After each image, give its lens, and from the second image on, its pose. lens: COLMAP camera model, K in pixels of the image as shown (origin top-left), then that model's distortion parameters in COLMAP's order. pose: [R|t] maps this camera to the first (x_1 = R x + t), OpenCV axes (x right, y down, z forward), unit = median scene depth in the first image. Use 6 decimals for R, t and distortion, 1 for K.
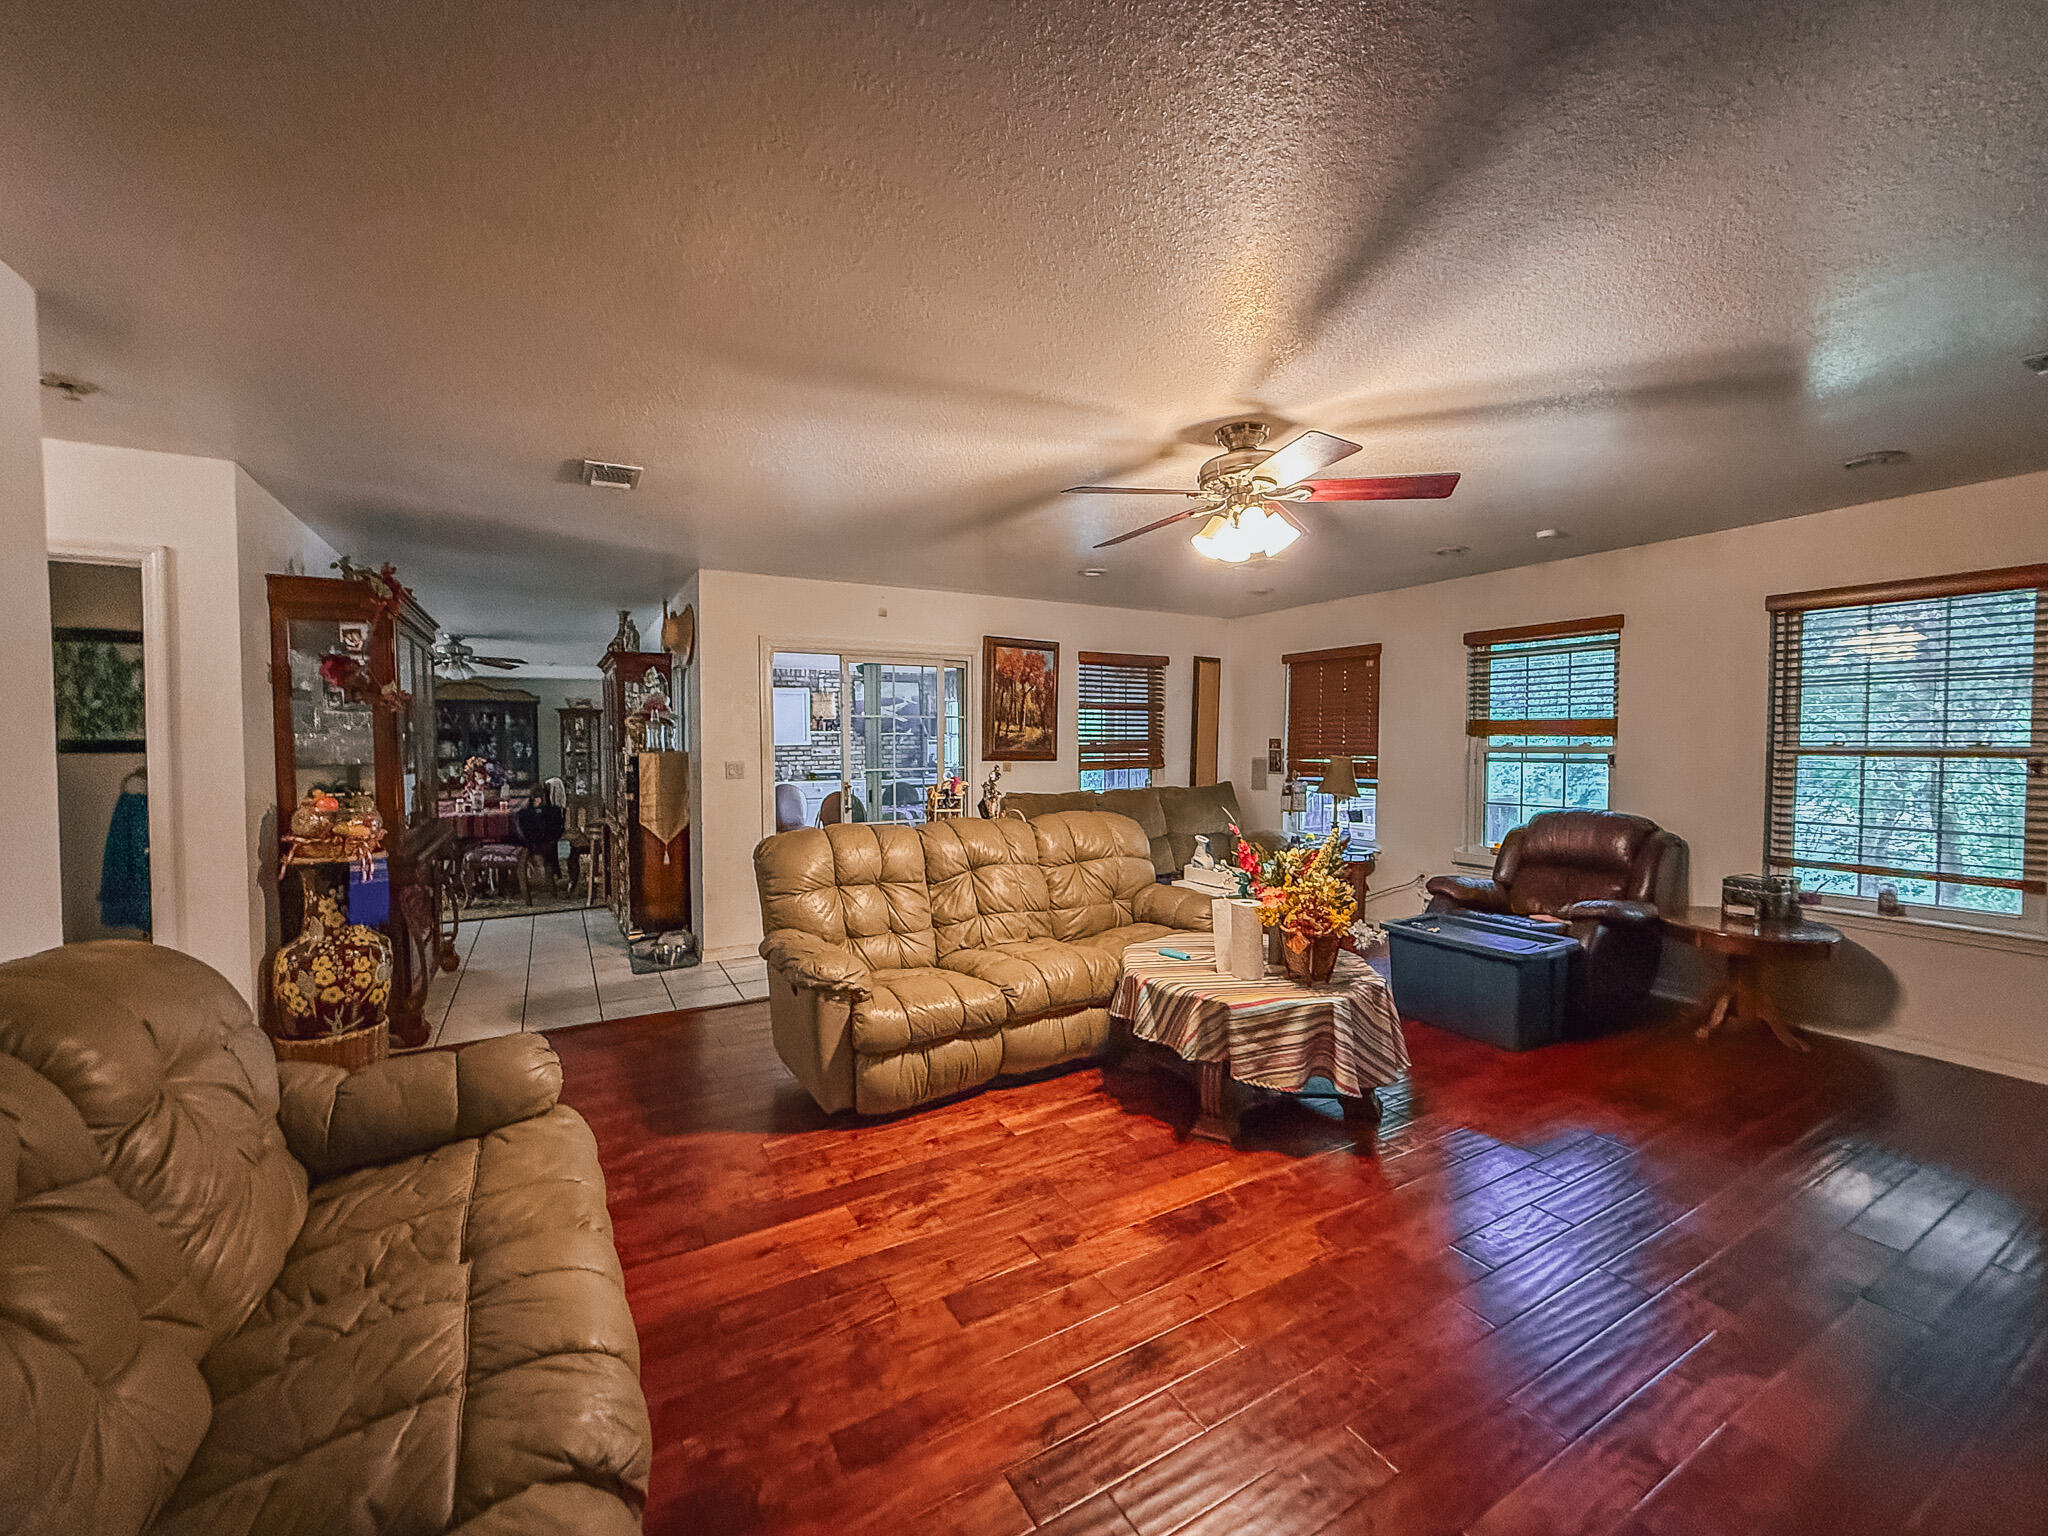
lens RADIAL K [[815.7, 0, 1025.7], [0, 815.7, 766.0], [0, 0, 1]] dist [0.000012, 0.000451]
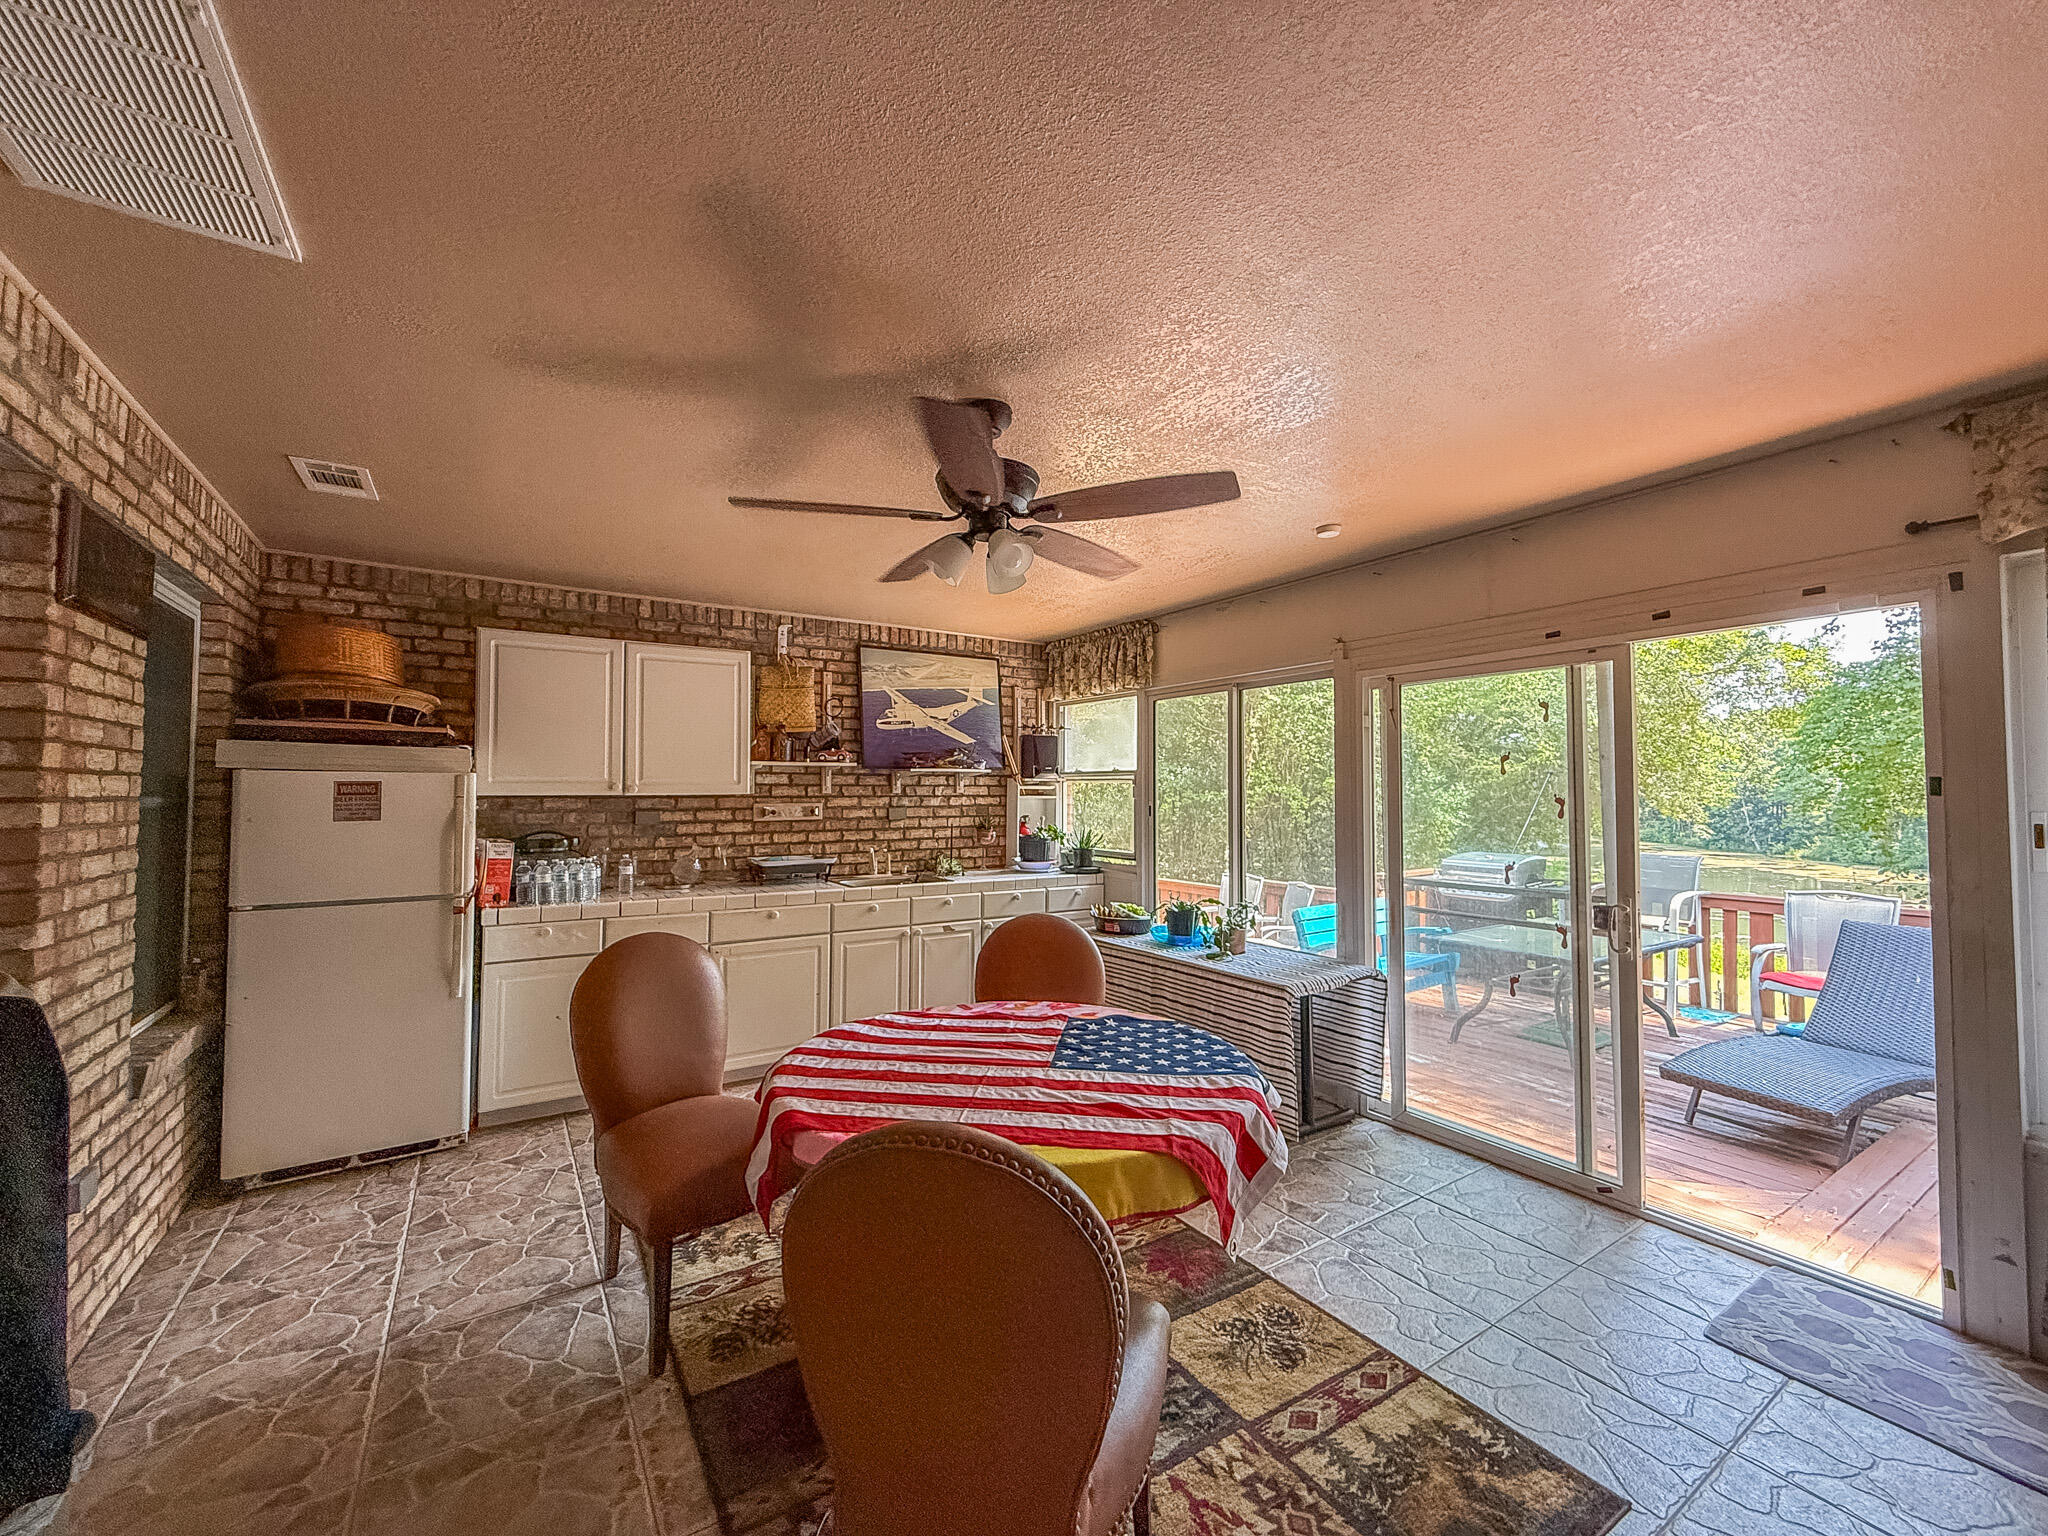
lens RADIAL K [[815.7, 0, 1020.6], [0, 815.7, 772.2], [0, 0, 1]] dist [0.000012, 0.000451]
pose [[0.998941, 0.005070, 0.045730, -0.147600], [-0.002484, 0.998404, -0.056420, -0.014832], [-0.045943, 0.056247, 0.997359, 0.582433]]
